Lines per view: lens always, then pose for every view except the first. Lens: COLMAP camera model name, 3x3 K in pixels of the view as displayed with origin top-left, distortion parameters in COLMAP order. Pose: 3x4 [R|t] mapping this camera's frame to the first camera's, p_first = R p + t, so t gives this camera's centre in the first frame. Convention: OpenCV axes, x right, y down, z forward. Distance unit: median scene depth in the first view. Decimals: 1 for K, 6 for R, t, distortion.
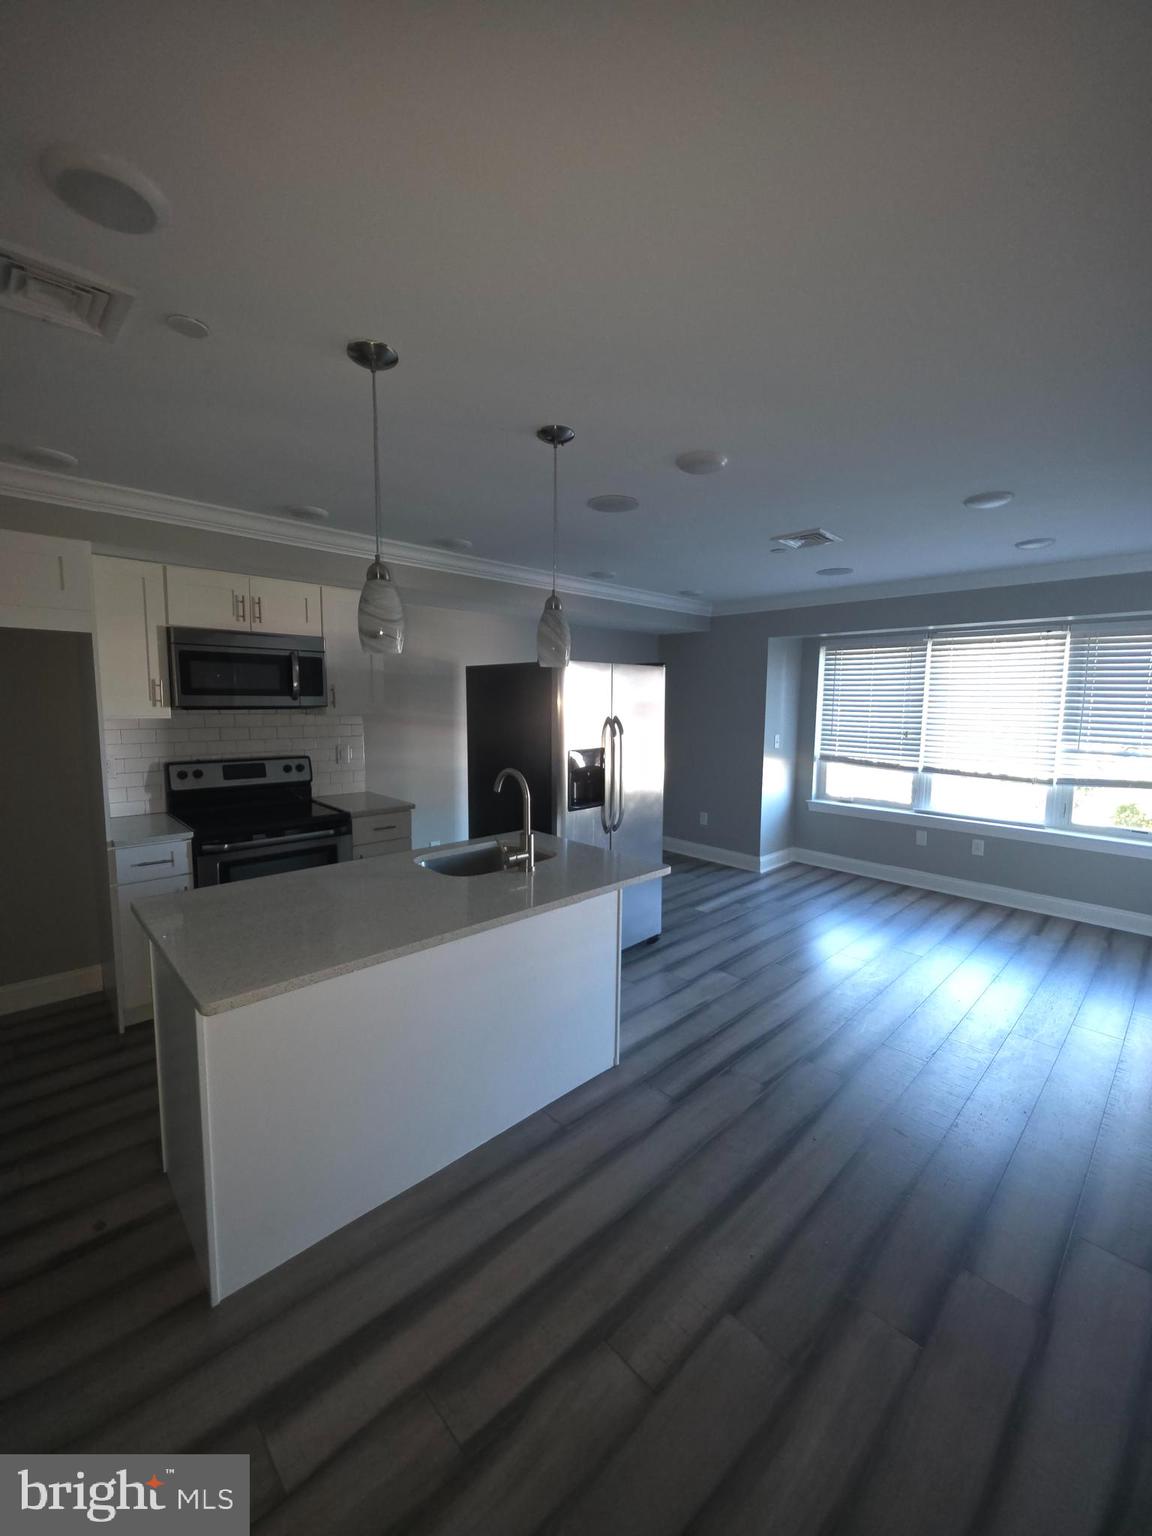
lens RADIAL K [[612.5, 0, 577.6], [0, 612.5, 761.6], [0, 0, 1]] dist [0.013138, -0.007432]
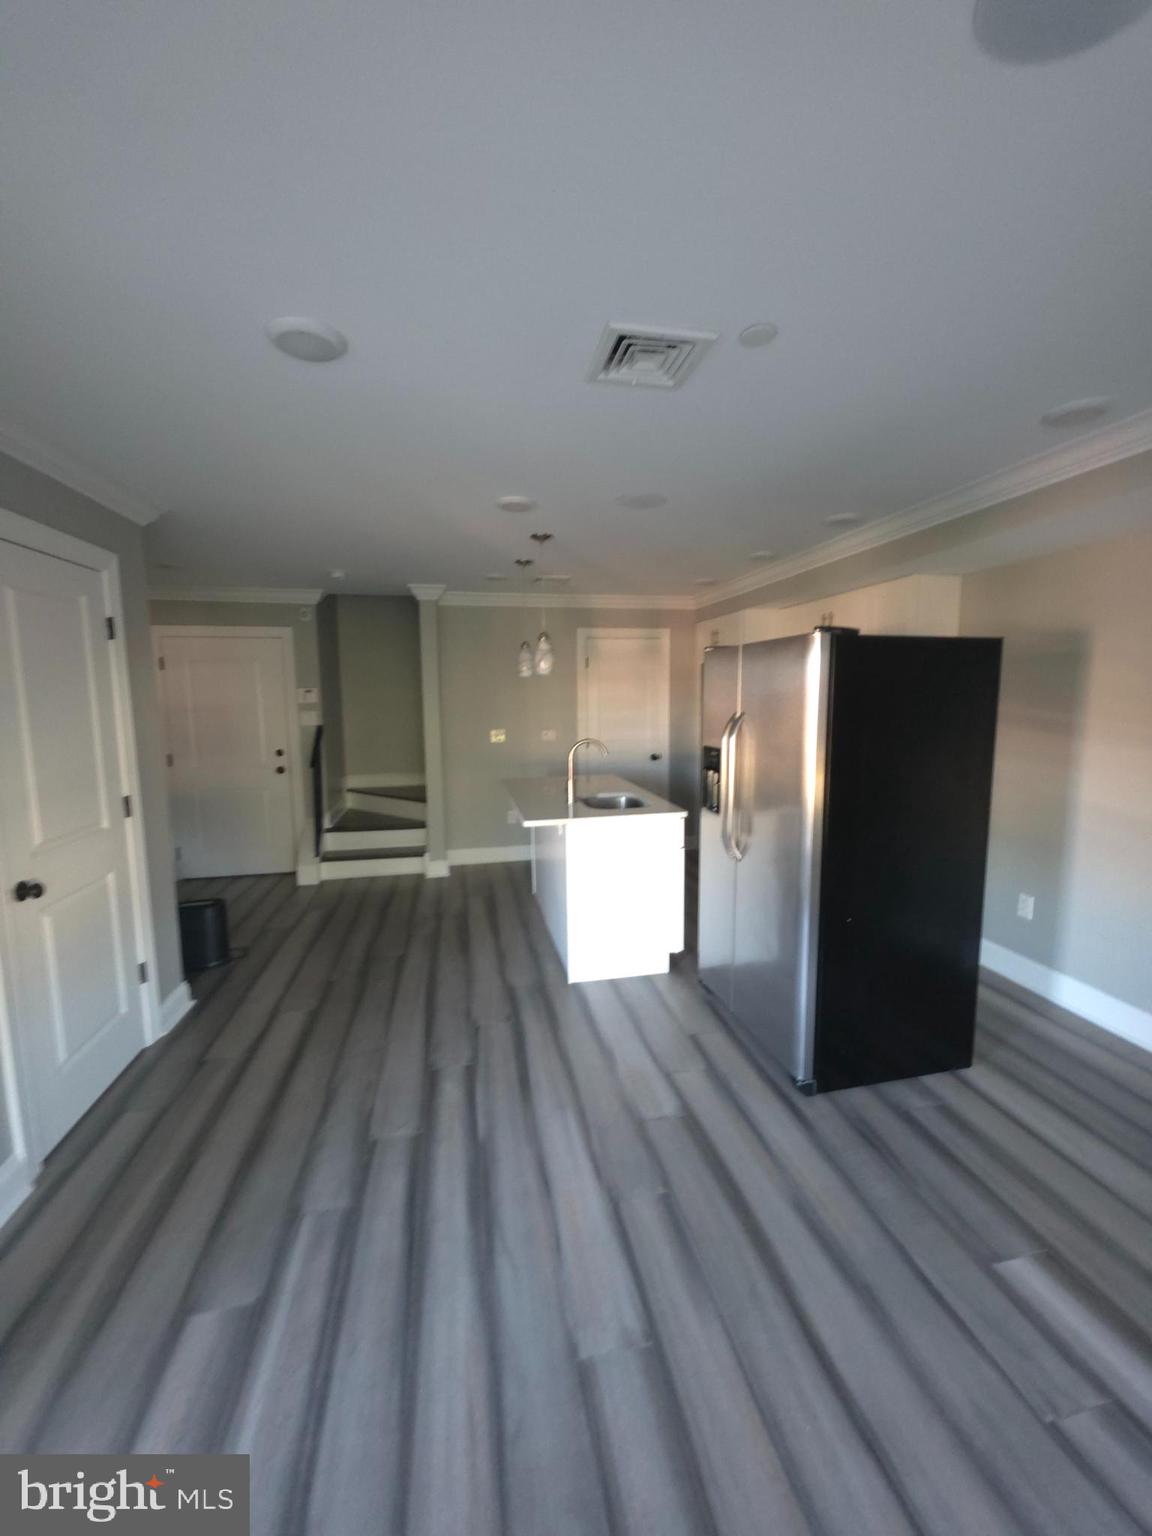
lens RADIAL K [[612.5, 0, 577.6], [0, 612.5, 761.6], [0, 0, 1]] dist [0.013138, -0.007432]
pose [[-0.539661, 0.088793, -0.837187, 0.862730], [-0.078885, 0.984714, 0.155291, -0.120943], [0.838178, 0.149846, -0.524408, 1.295937]]
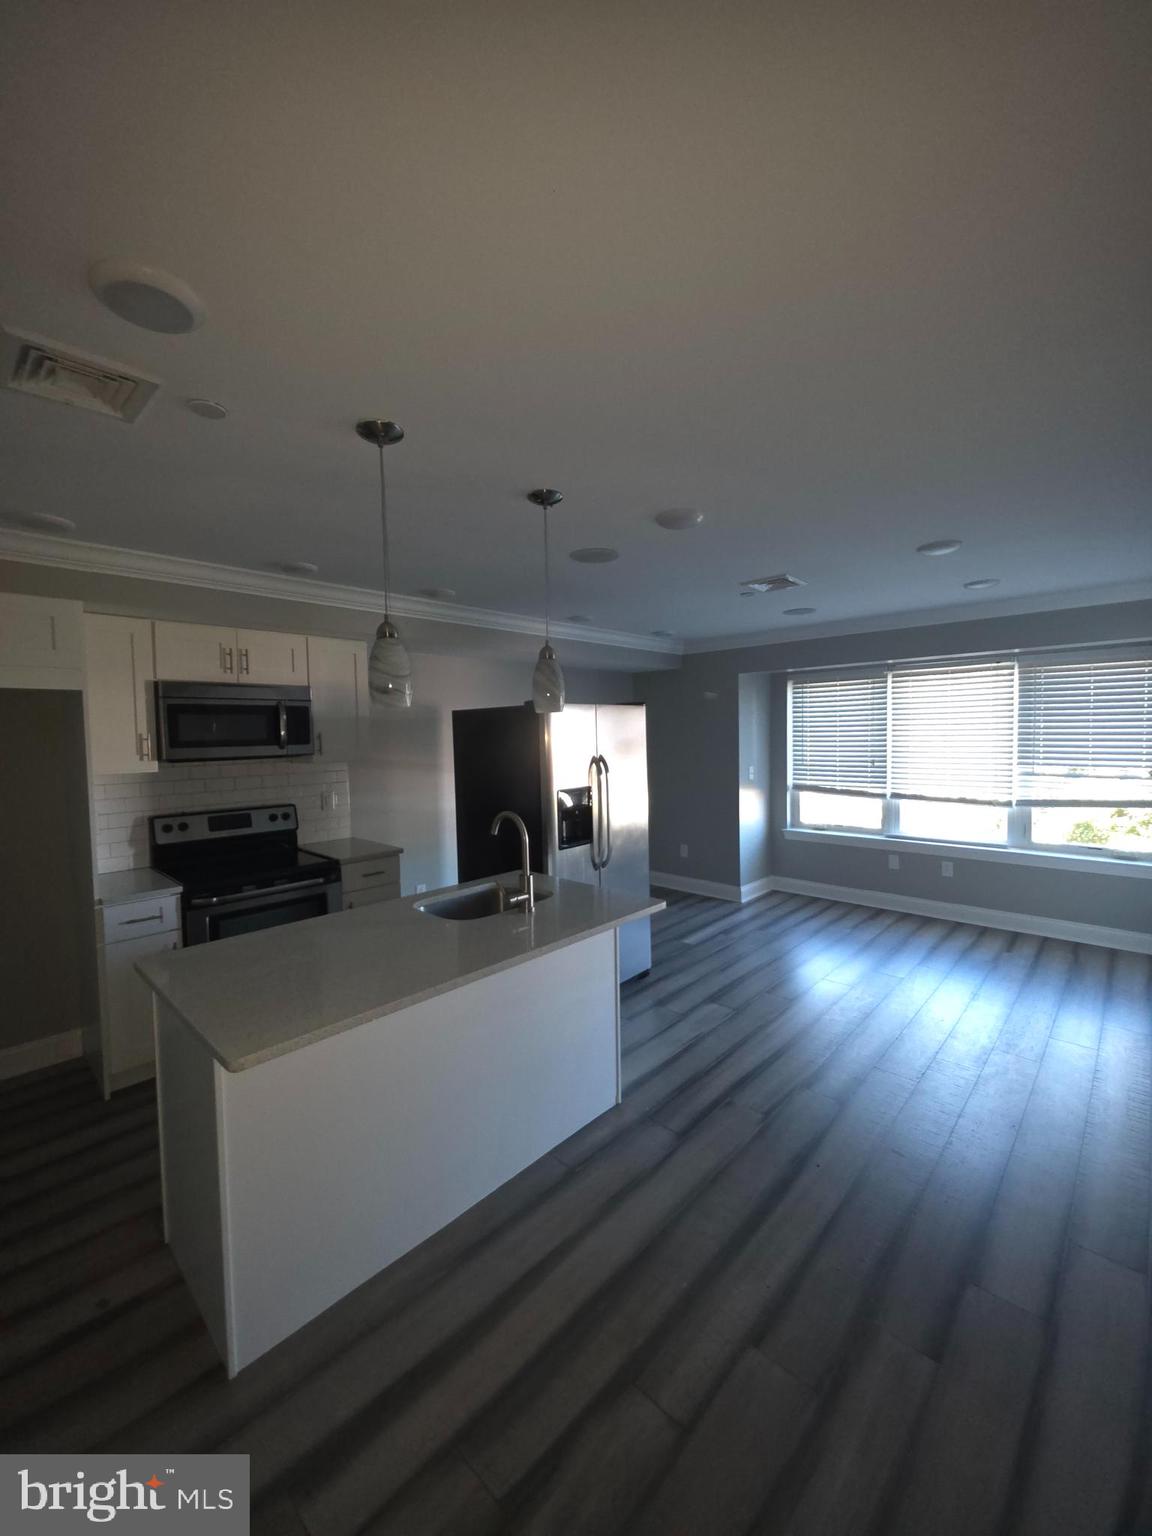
lens RADIAL K [[612.3, 0, 579.1], [0, 612.3, 760.8], [0, 0, 1]] dist [0.012526, -0.007421]
pose [[0.998201, -0.030980, 0.051327, -0.028659], [0.033897, 0.997801, -0.056965, -0.007715], [-0.049449, 0.058603, 0.997056, -0.024873]]
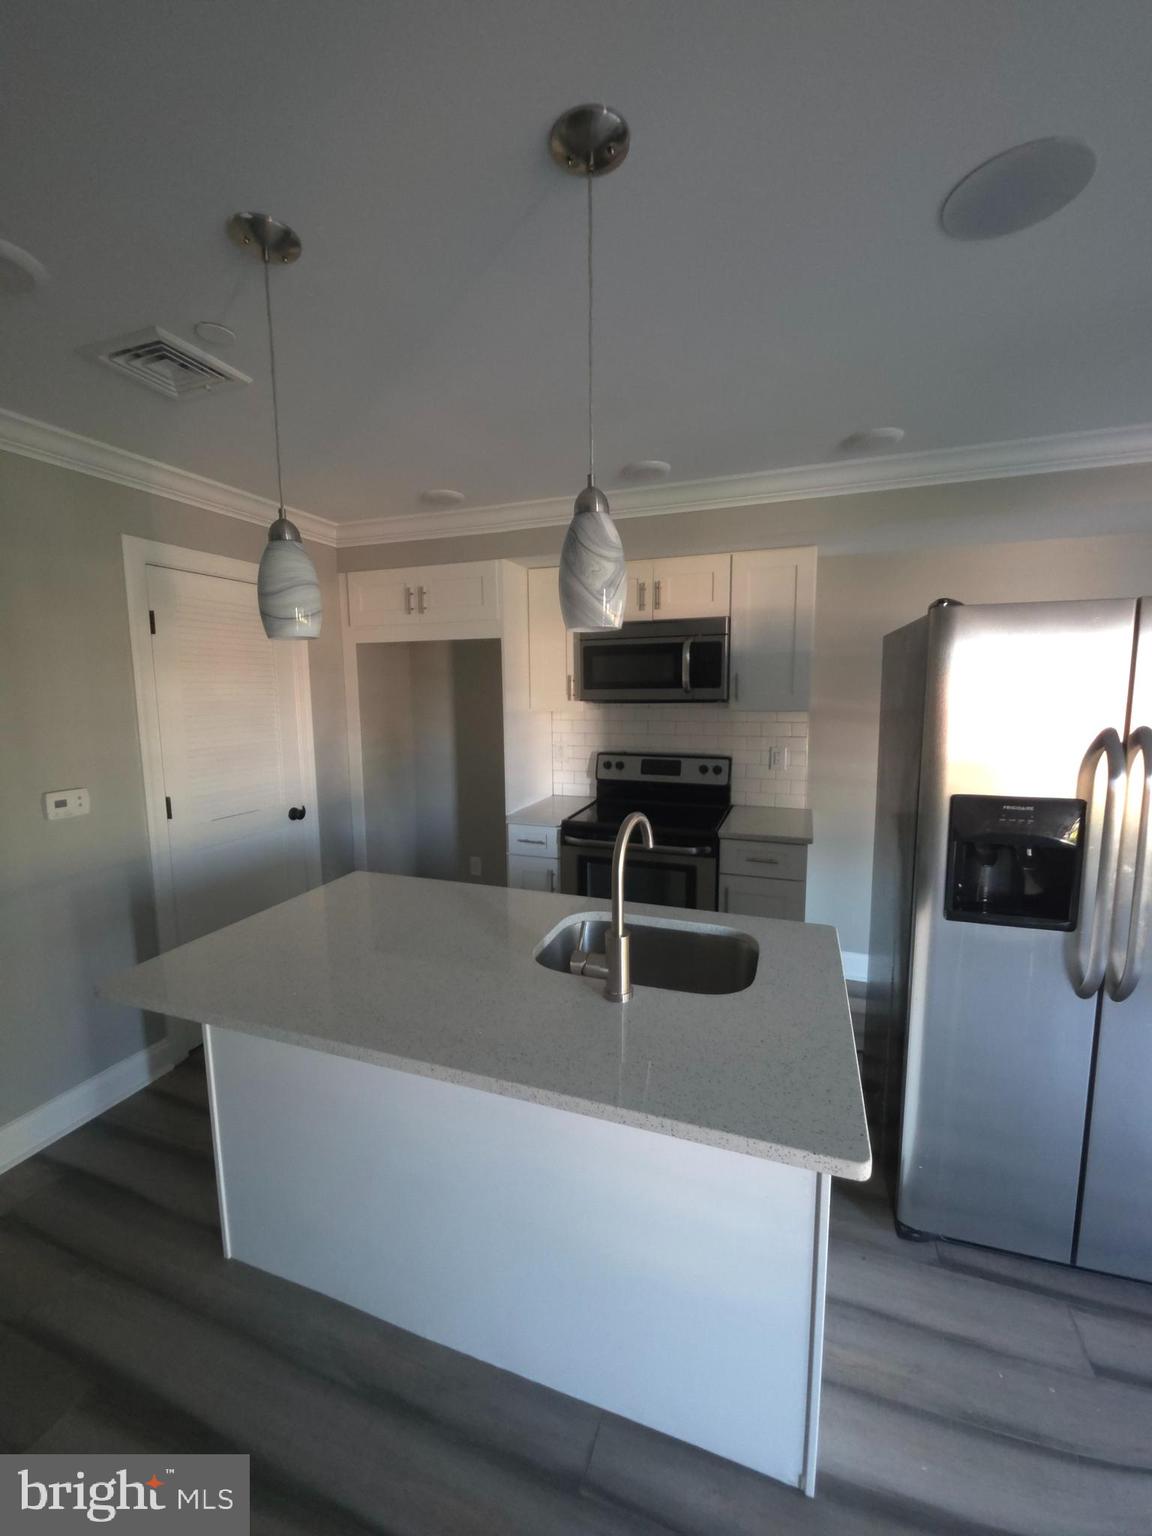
lens RADIAL K [[612.3, 0, 579.1], [0, 612.3, 760.8], [0, 0, 1]] dist [0.012526, -0.007421]
pose [[0.444911, 0.094665, -0.890557, 0.267666], [-0.077321, 0.994745, 0.067112, -0.051862], [0.892231, 0.039000, 0.449893, 0.484979]]
